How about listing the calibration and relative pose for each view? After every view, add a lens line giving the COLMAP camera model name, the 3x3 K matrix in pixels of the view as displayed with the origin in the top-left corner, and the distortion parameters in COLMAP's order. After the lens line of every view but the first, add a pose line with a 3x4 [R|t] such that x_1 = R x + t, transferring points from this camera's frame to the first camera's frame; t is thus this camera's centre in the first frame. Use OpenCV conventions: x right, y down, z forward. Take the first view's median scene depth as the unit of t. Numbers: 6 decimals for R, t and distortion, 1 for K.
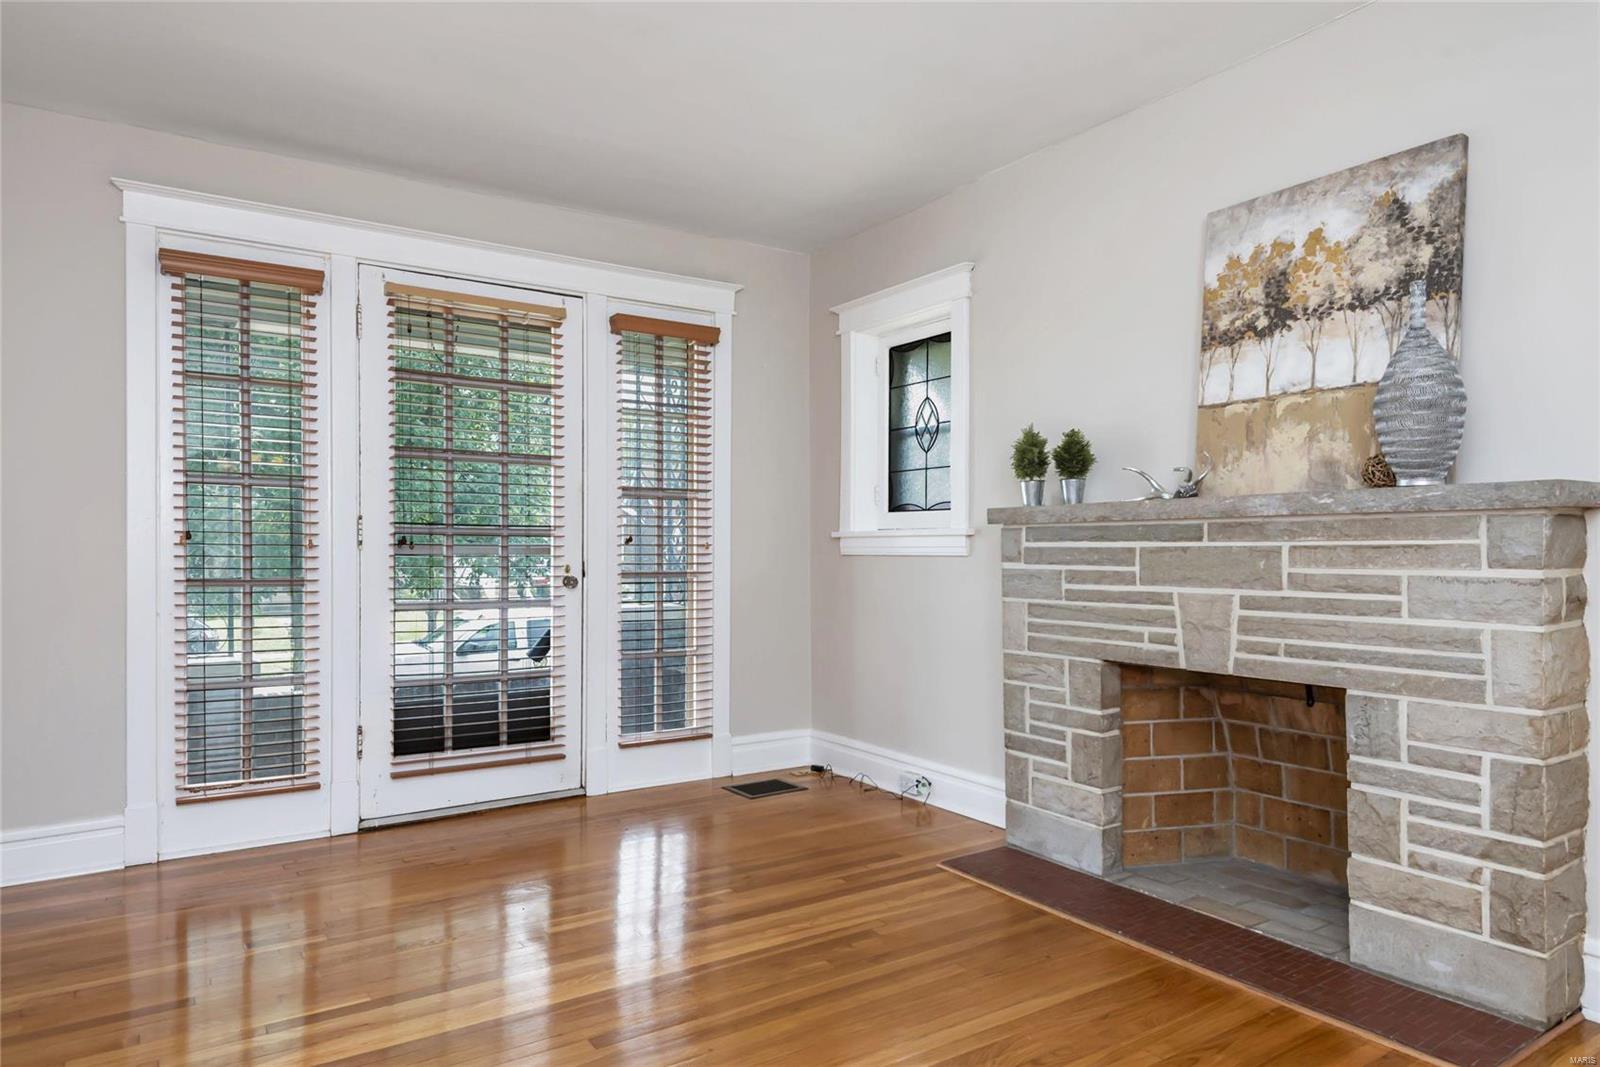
lens RADIAL K [[984.3, 0, 789.9], [0, 984.3, 544.0], [0, 0, 1]] dist [0.042833, -0.017364]
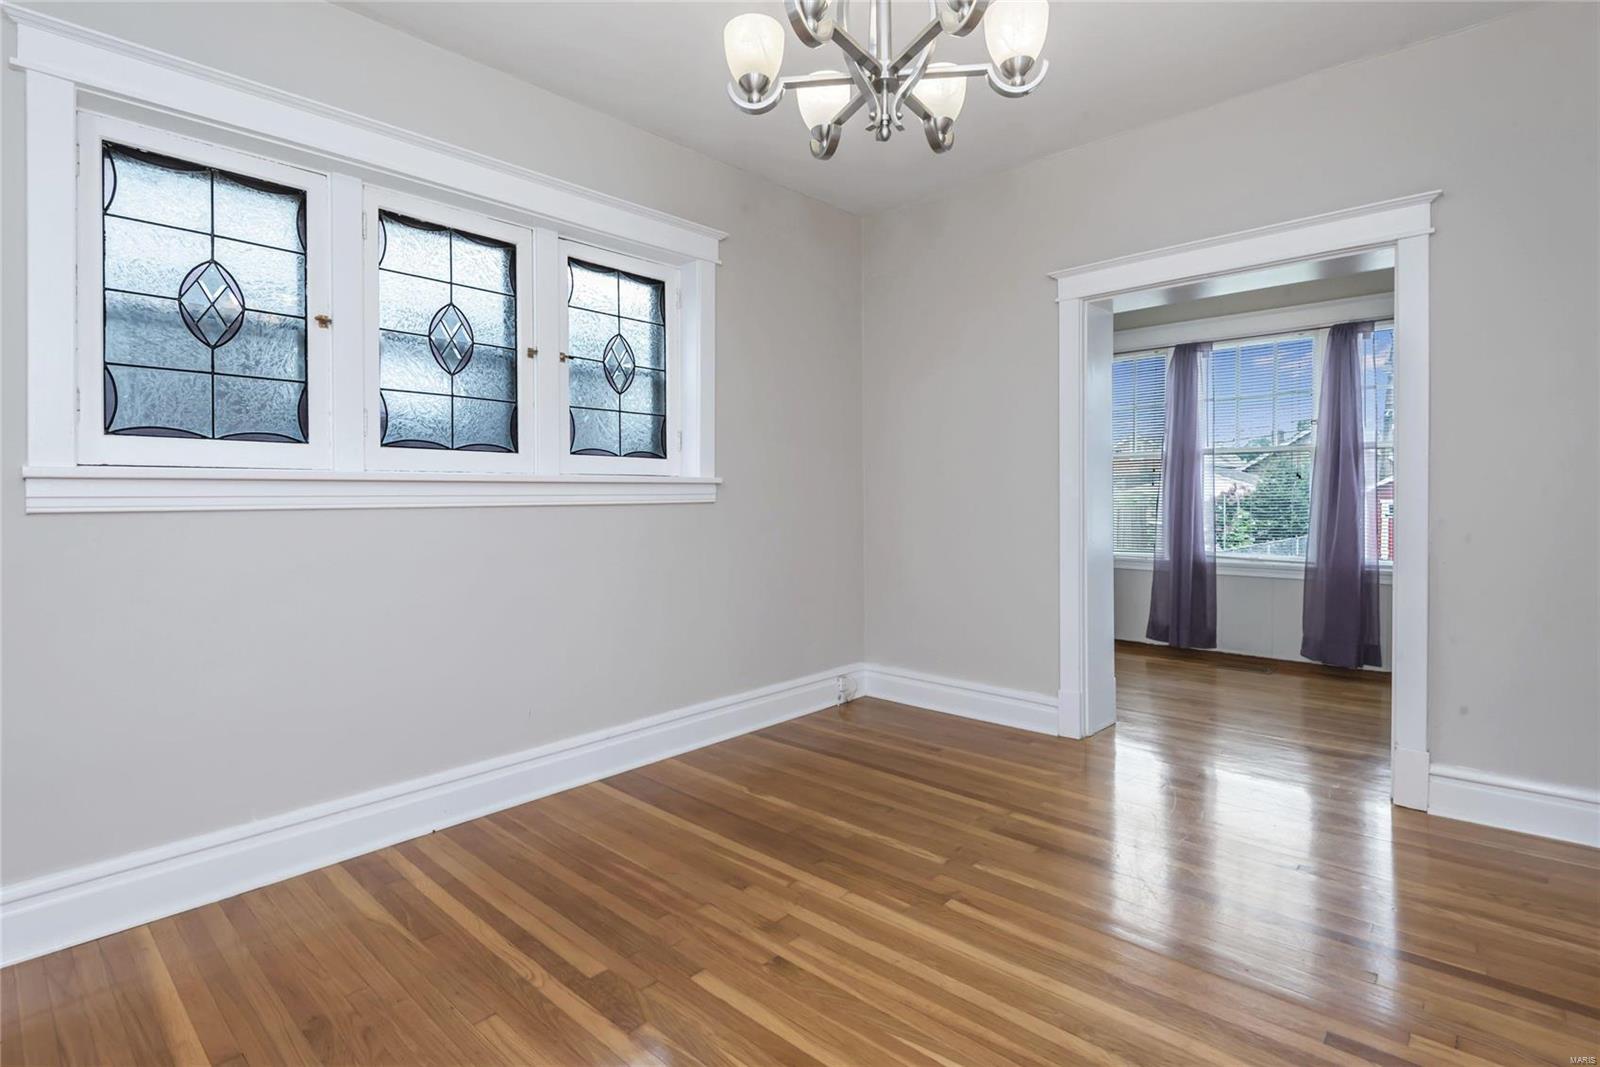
lens RADIAL K [[780.0, 0, 826.9], [0, 780.0, 512.9], [0, 0, 1]] dist [0.015872, -0.005539]
pose [[-0.237257, -0.012965, 0.971360, -0.330366], [0.004346, 0.999887, 0.014407, 0.005338], [-0.971437, 0.007640, -0.237174, 0.545055]]
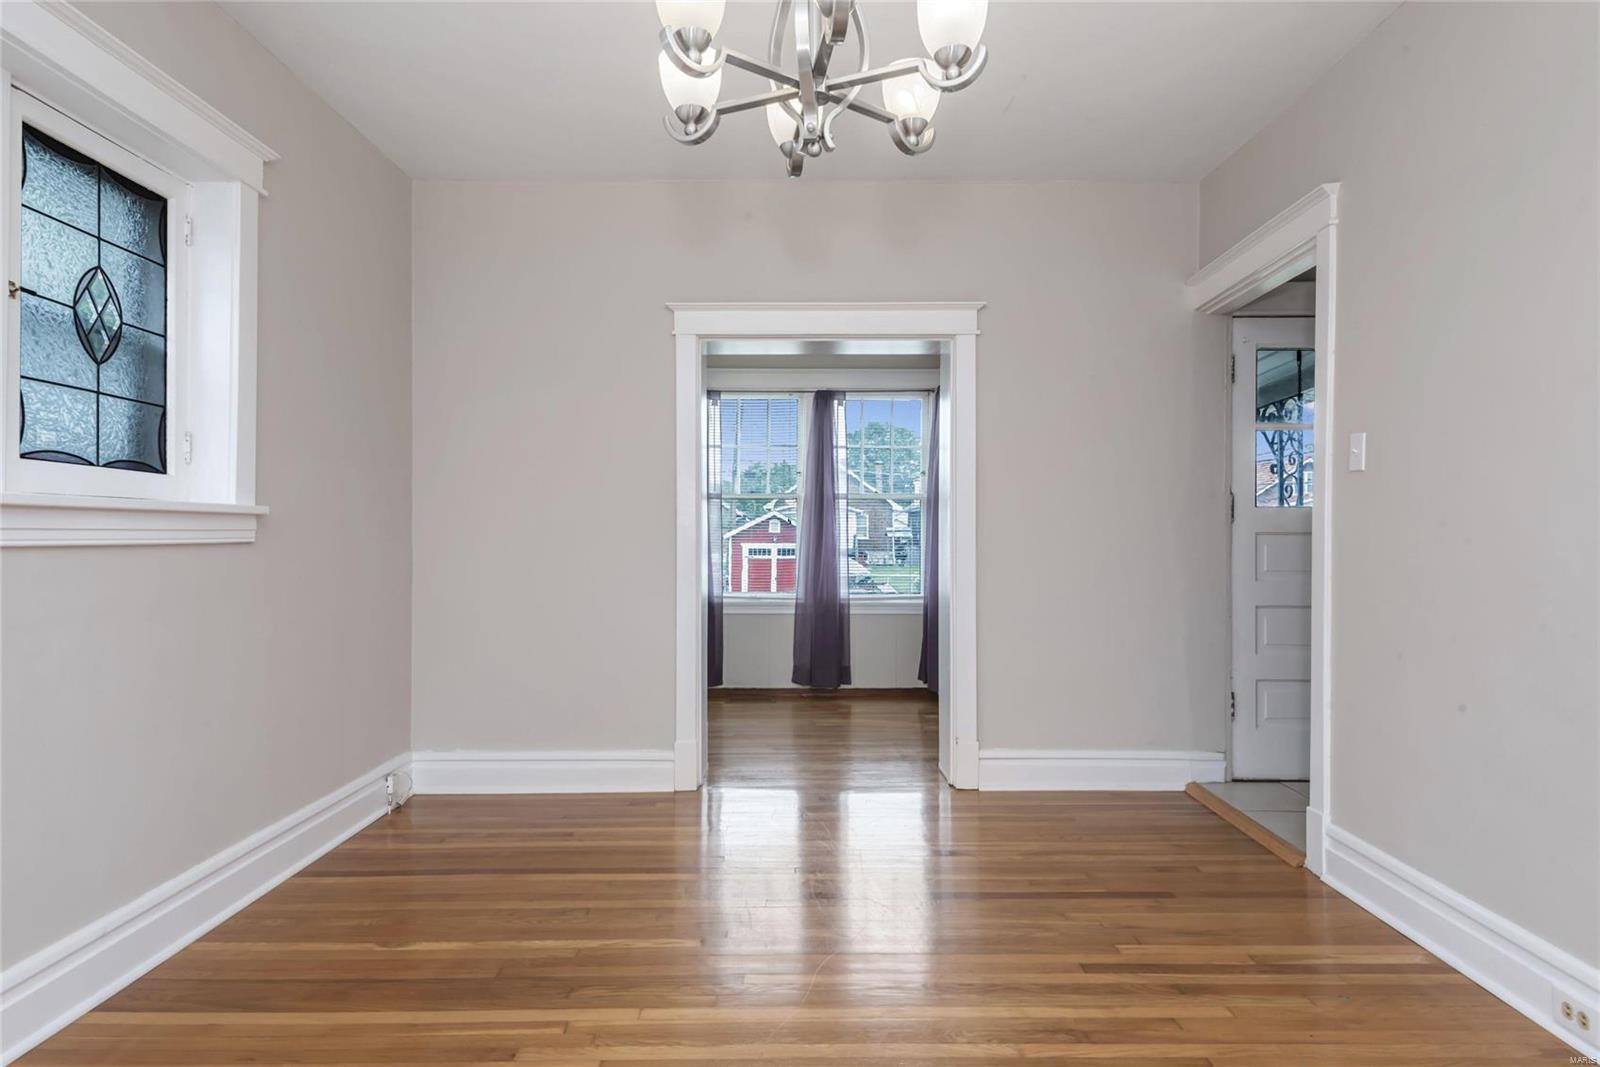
lens RADIAL K [[861.2, 0, 812.0], [0, 861.2, 536.4], [0, 0, 1]] dist [0.032168, -0.012952]
pose [[-0.830522, 0.004599, 0.556967, -0.127224], [0.000763, 0.999974, -0.007119, 0.005860], [-0.556985, -0.005487, -0.830504, 0.834017]]
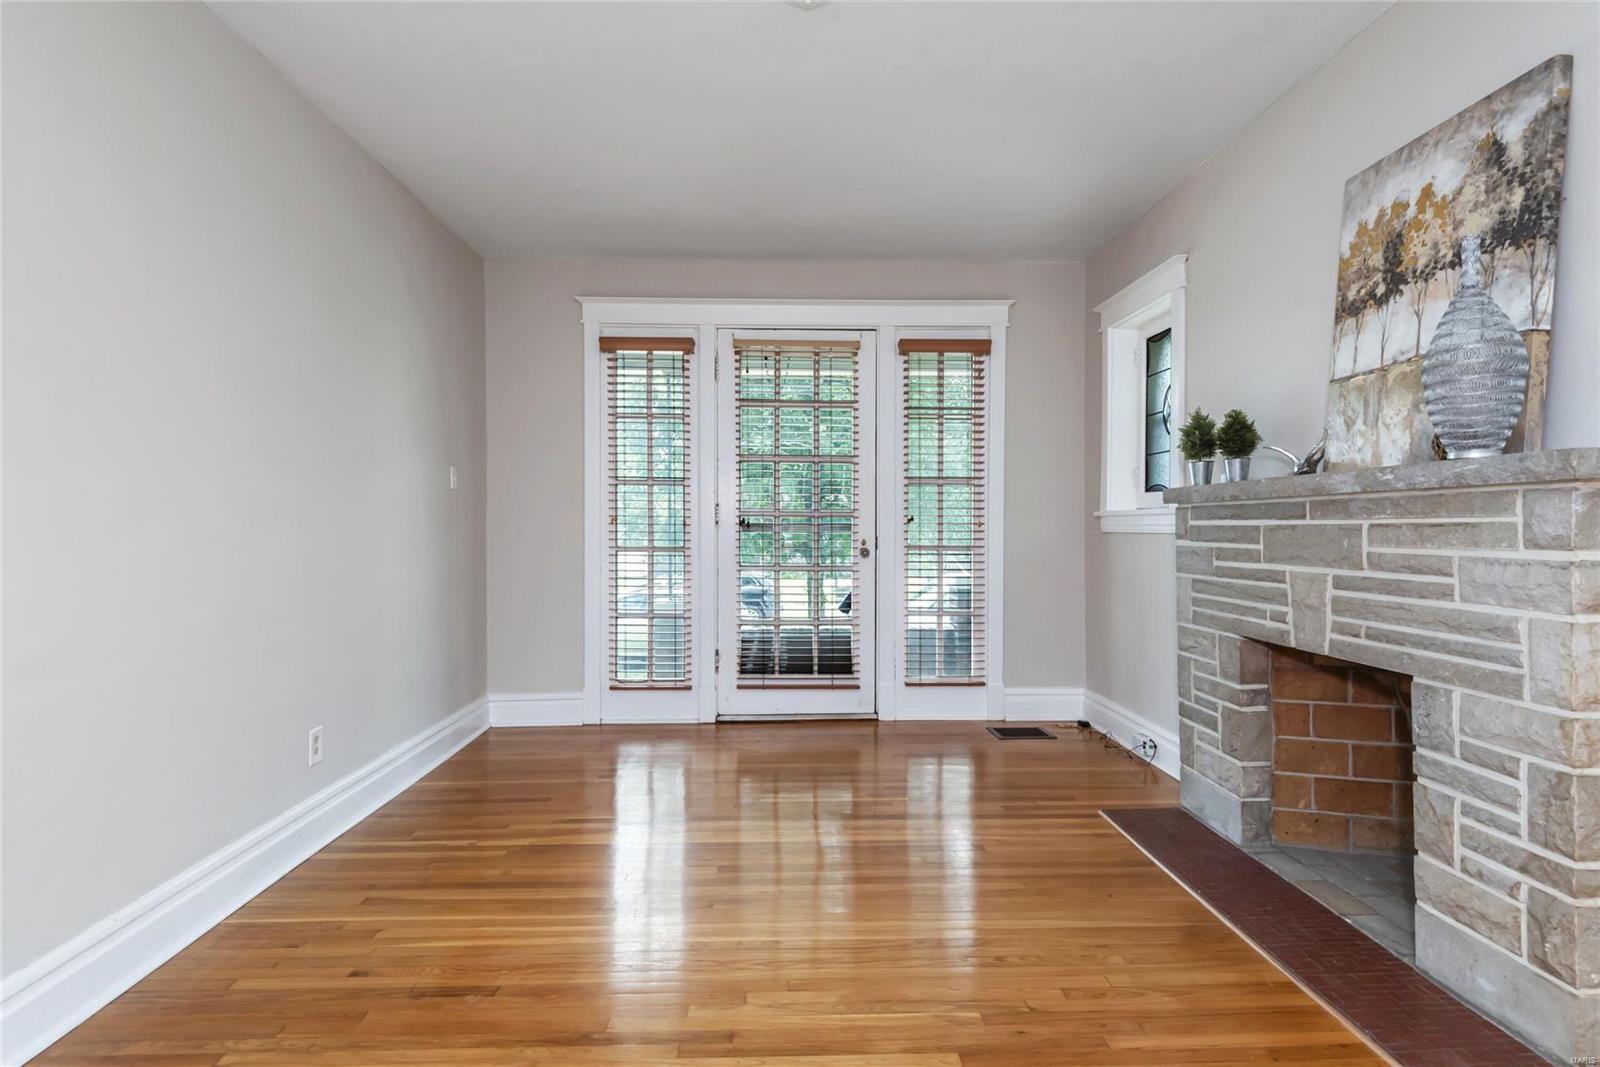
lens RADIAL K [[861.2, 0, 798.9], [0, 861.2, 524.1], [0, 0, 1]] dist [0.032168, -0.012952]
pose [[0.852733, -0.001185, -0.522346, 0.414501], [0.002427, 0.999996, 0.001694, -0.000614], [0.522342, -0.002713, 0.852732, -0.004228]]
